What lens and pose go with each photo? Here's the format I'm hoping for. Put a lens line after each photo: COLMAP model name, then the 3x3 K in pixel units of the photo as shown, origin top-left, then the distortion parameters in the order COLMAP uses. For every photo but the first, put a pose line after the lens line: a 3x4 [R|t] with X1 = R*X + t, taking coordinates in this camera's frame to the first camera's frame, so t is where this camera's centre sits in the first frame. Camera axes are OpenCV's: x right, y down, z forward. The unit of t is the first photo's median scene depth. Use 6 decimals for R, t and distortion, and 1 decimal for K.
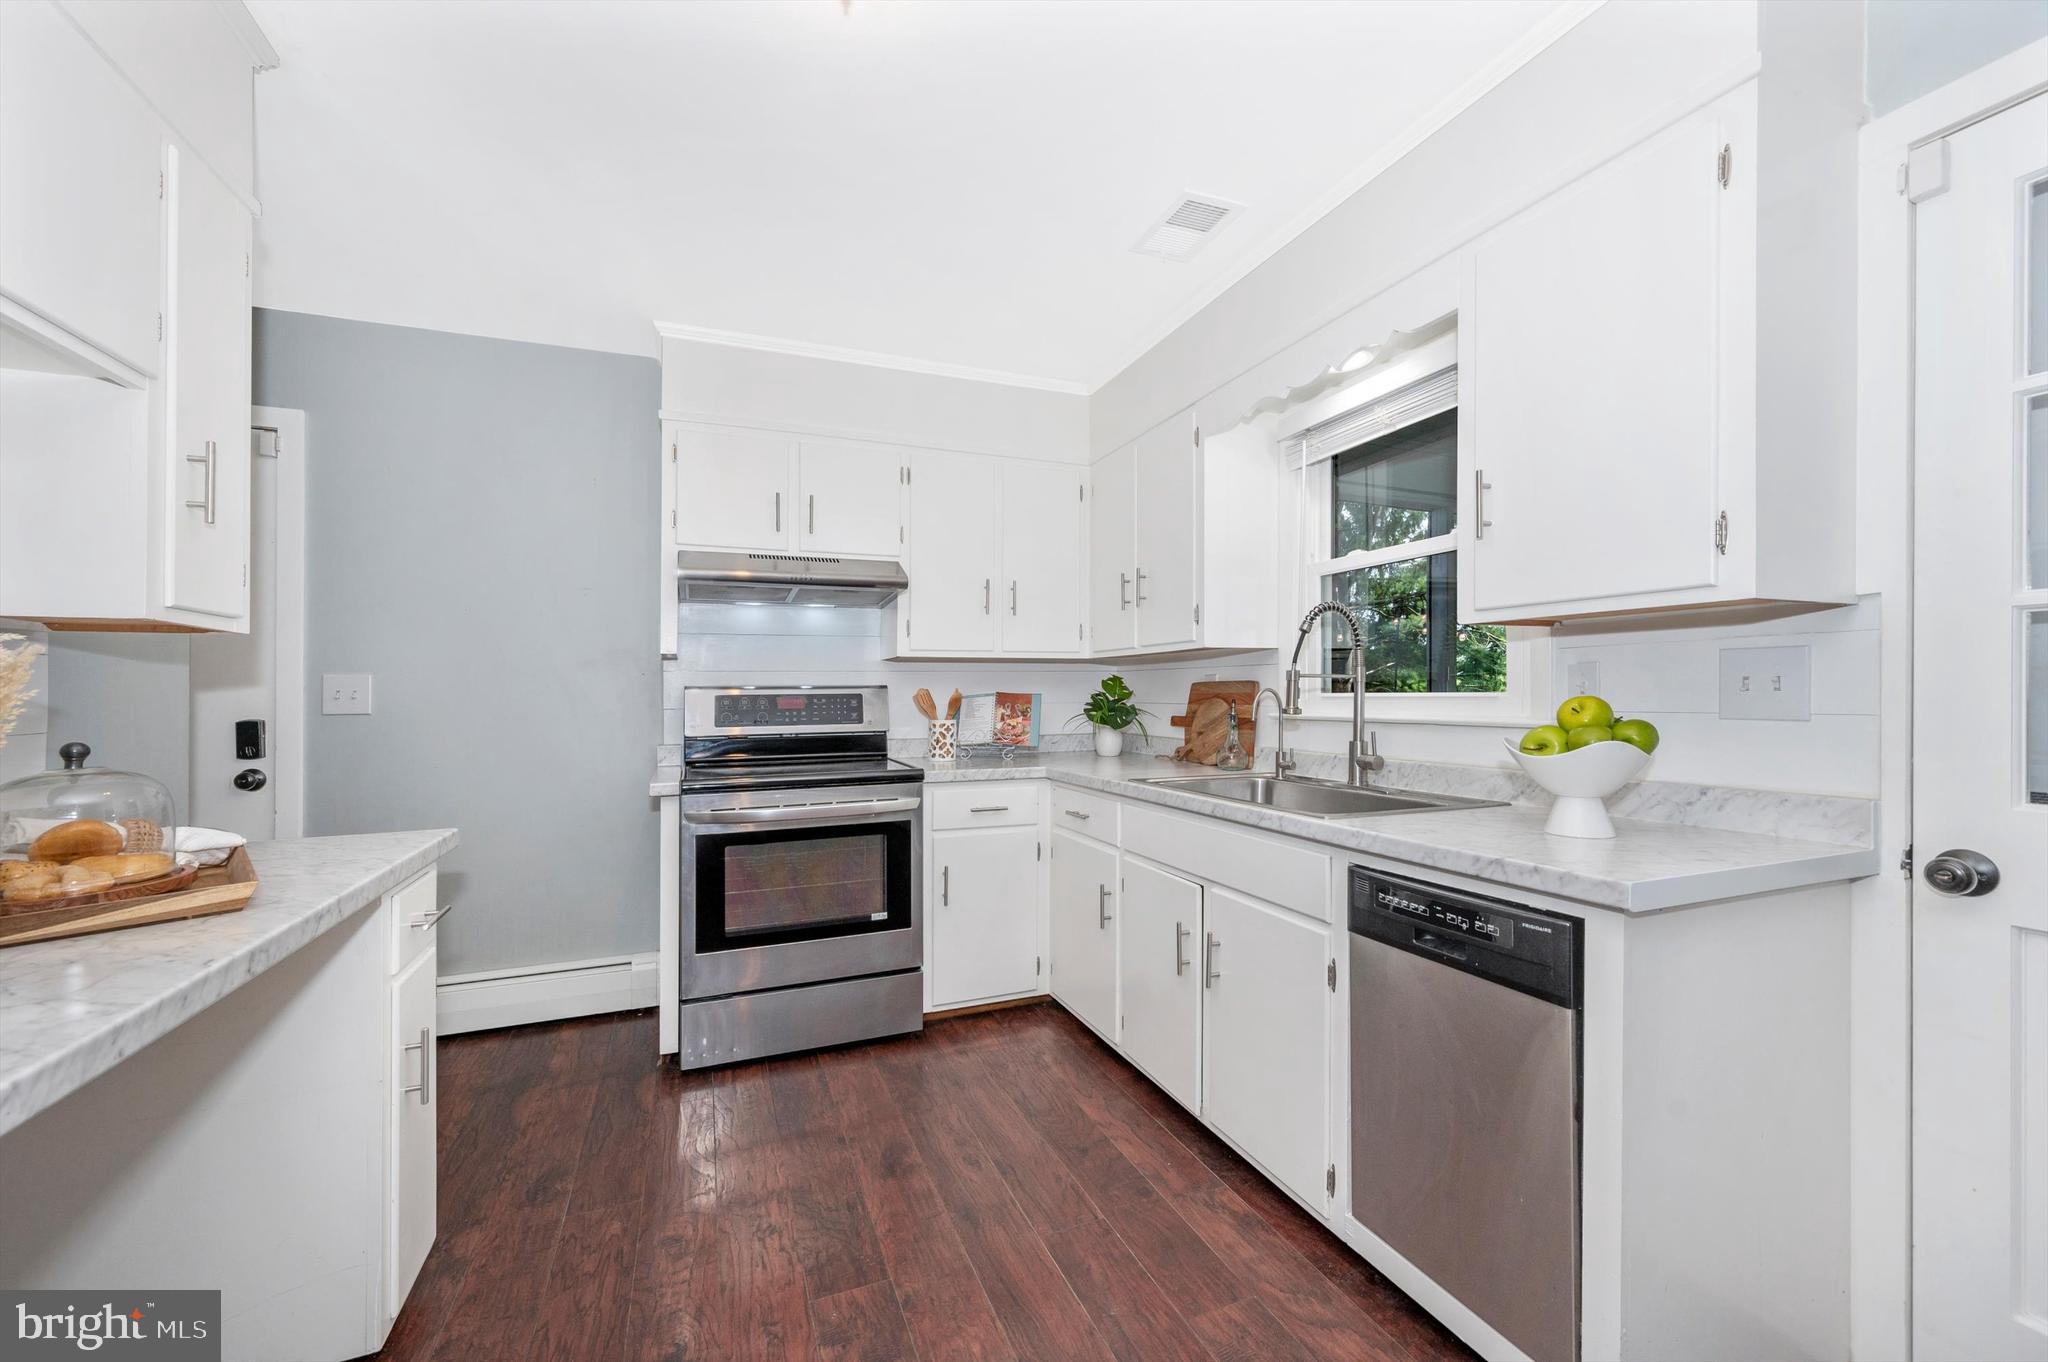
lens RADIAL K [[815.1, 0, 1019.1], [0, 815.1, 689.7], [0, 0, 1]] dist [0.002236, 0.000664]
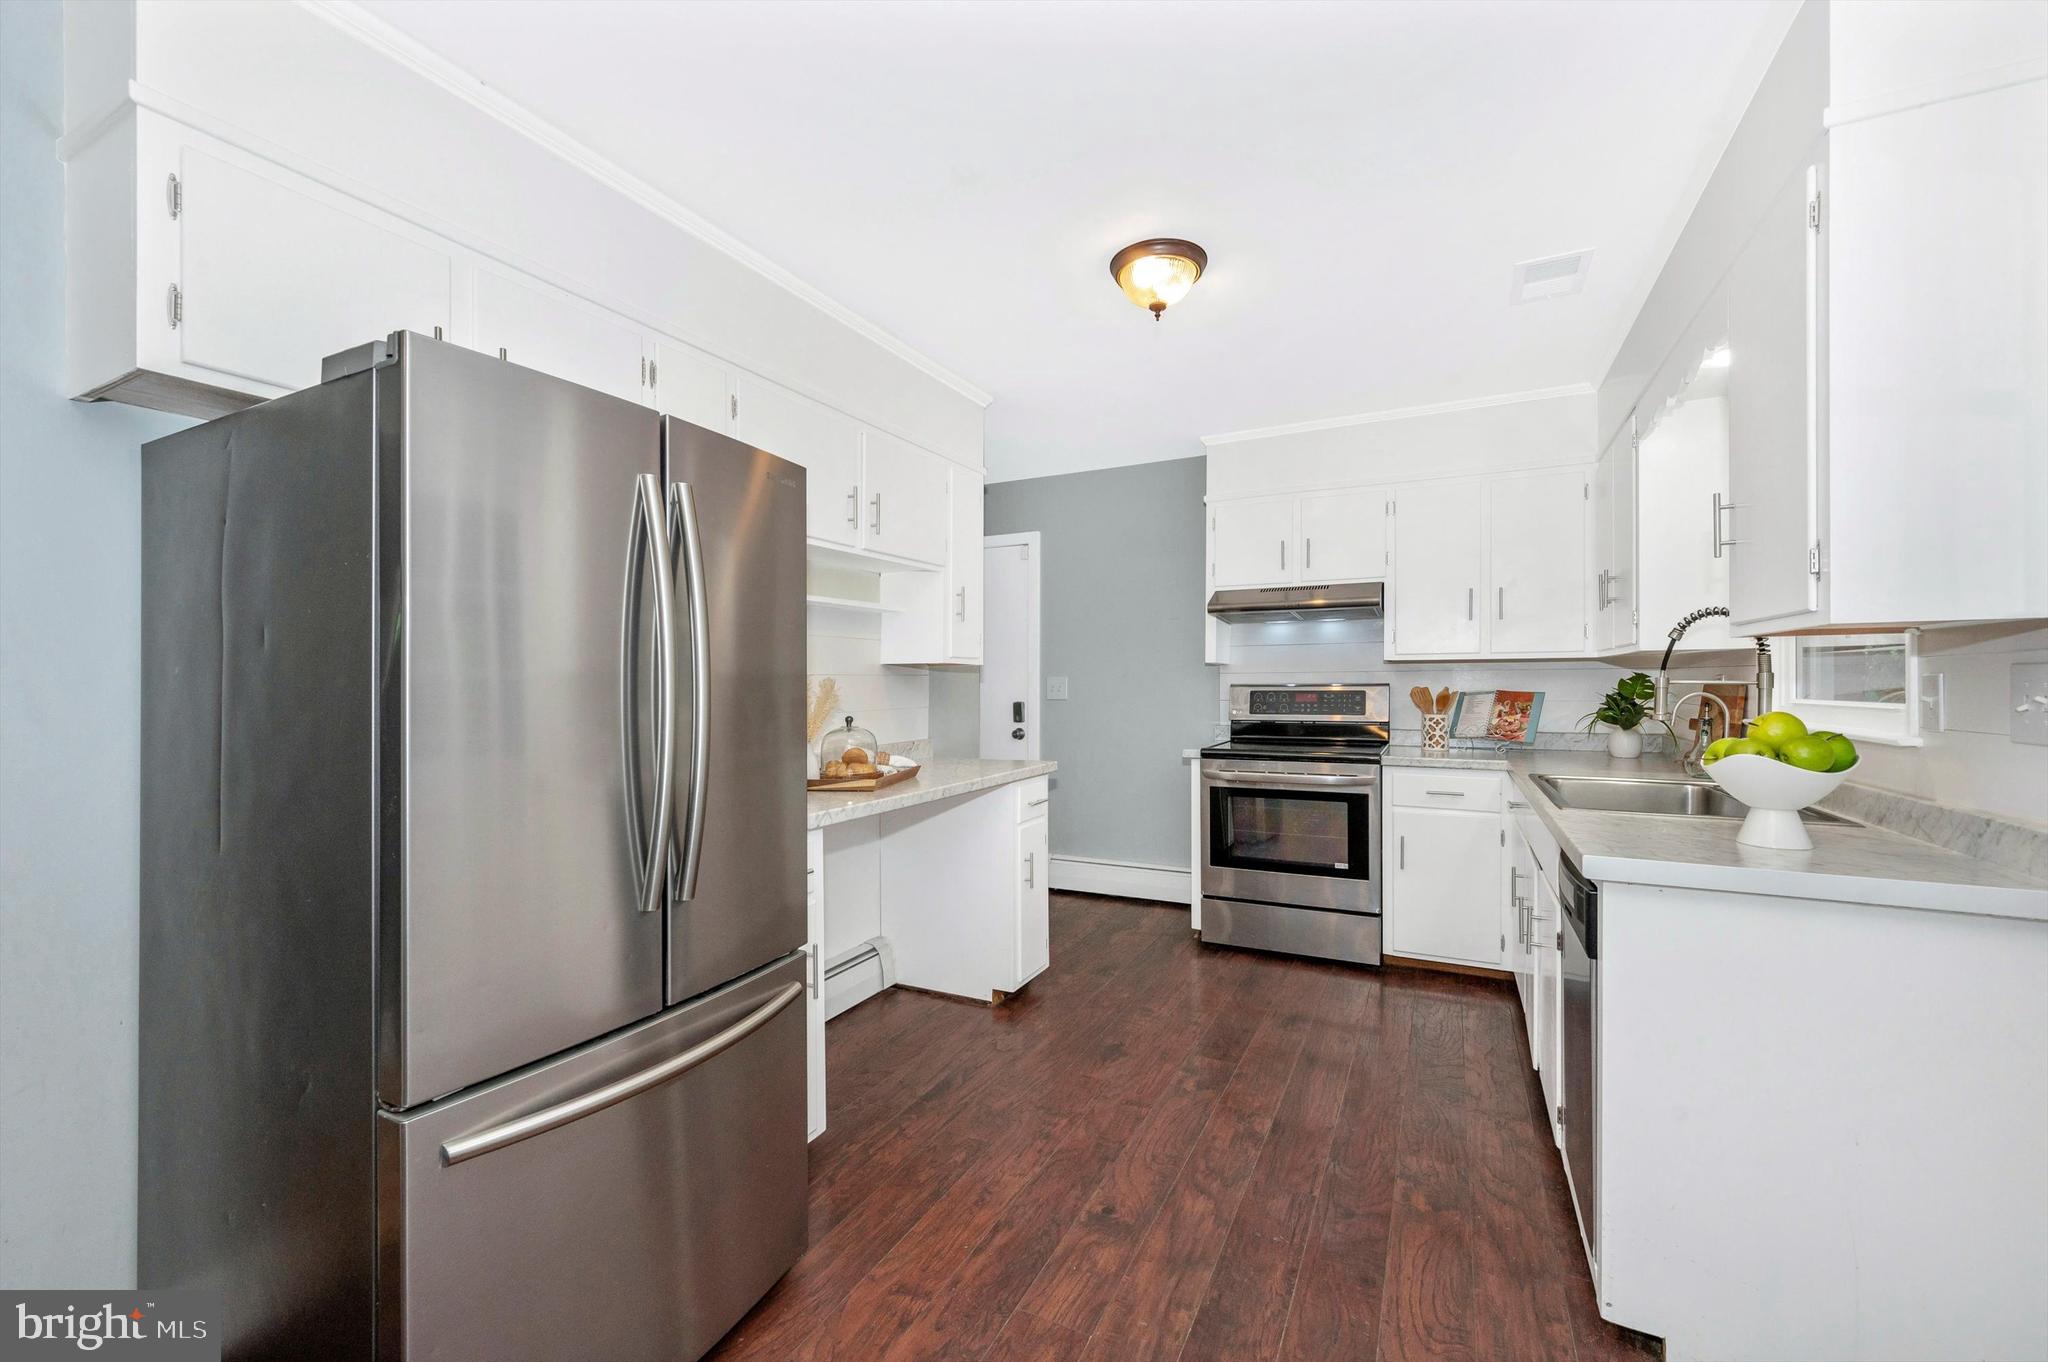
lens RADIAL K [[815.1, 0, 1028.8], [0, 815.1, 677.0], [0, 0, 1]] dist [0.002236, 0.000664]
pose [[0.662199, -0.000207, -0.749328, 0.474127], [0.002619, 0.999994, 0.002039, -0.023484], [0.749323, -0.003312, 0.662196, -0.221441]]
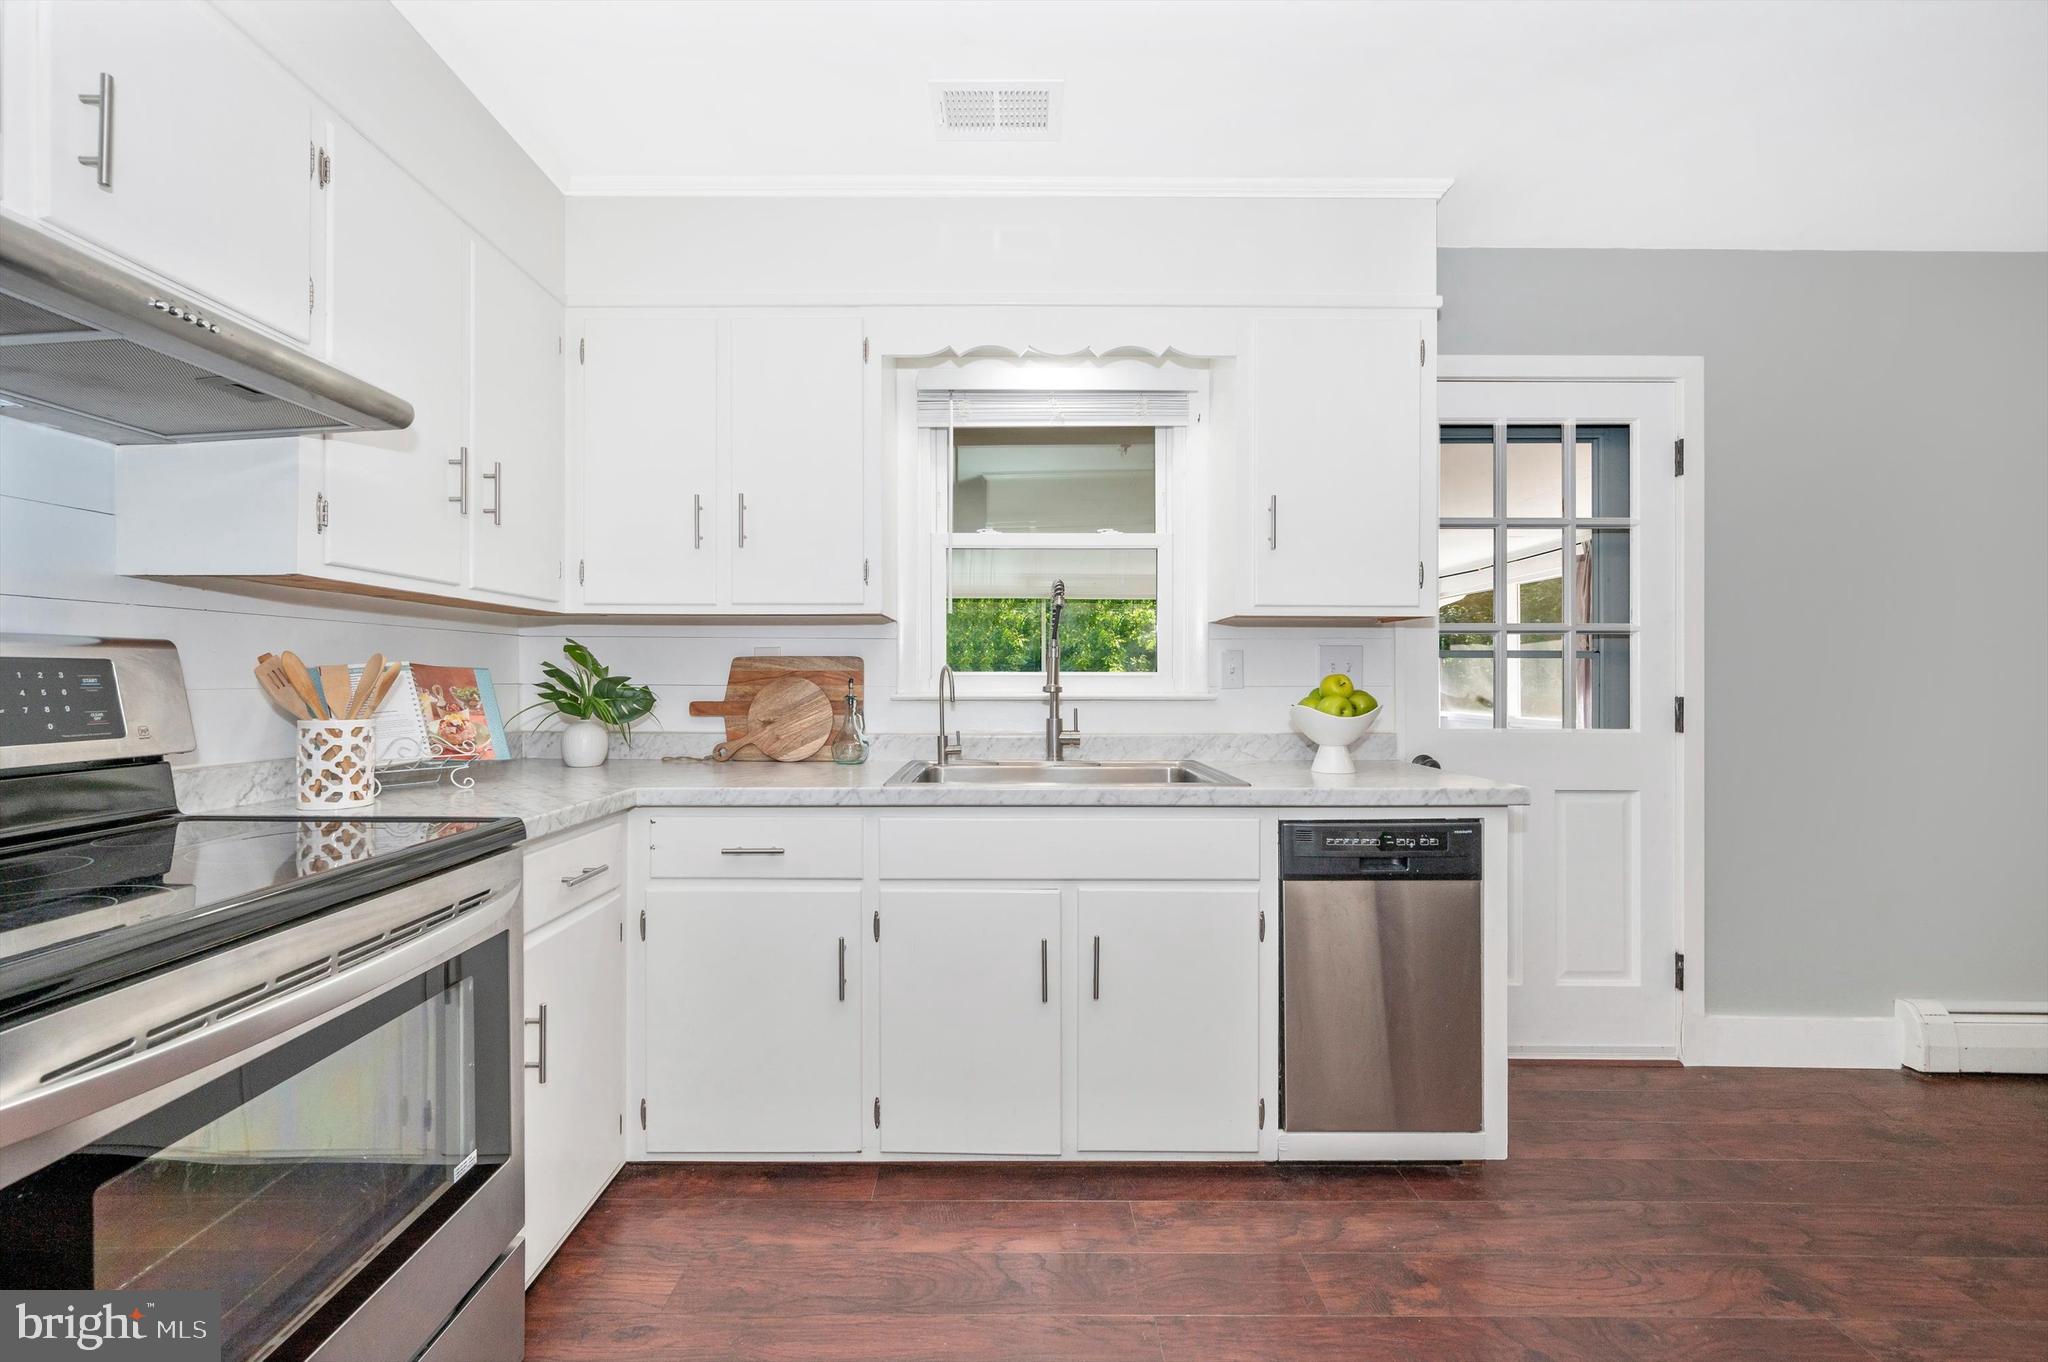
lens RADIAL K [[815.1, 0, 998.3], [0, 815.1, 685.0], [0, 0, 1]] dist [0.002236, 0.000664]
pose [[0.362441, 0.000325, 0.932007, -0.486013], [-0.009335, 0.999951, 0.003281, 0.015048], [-0.931960, -0.009889, 0.362426, 0.591082]]
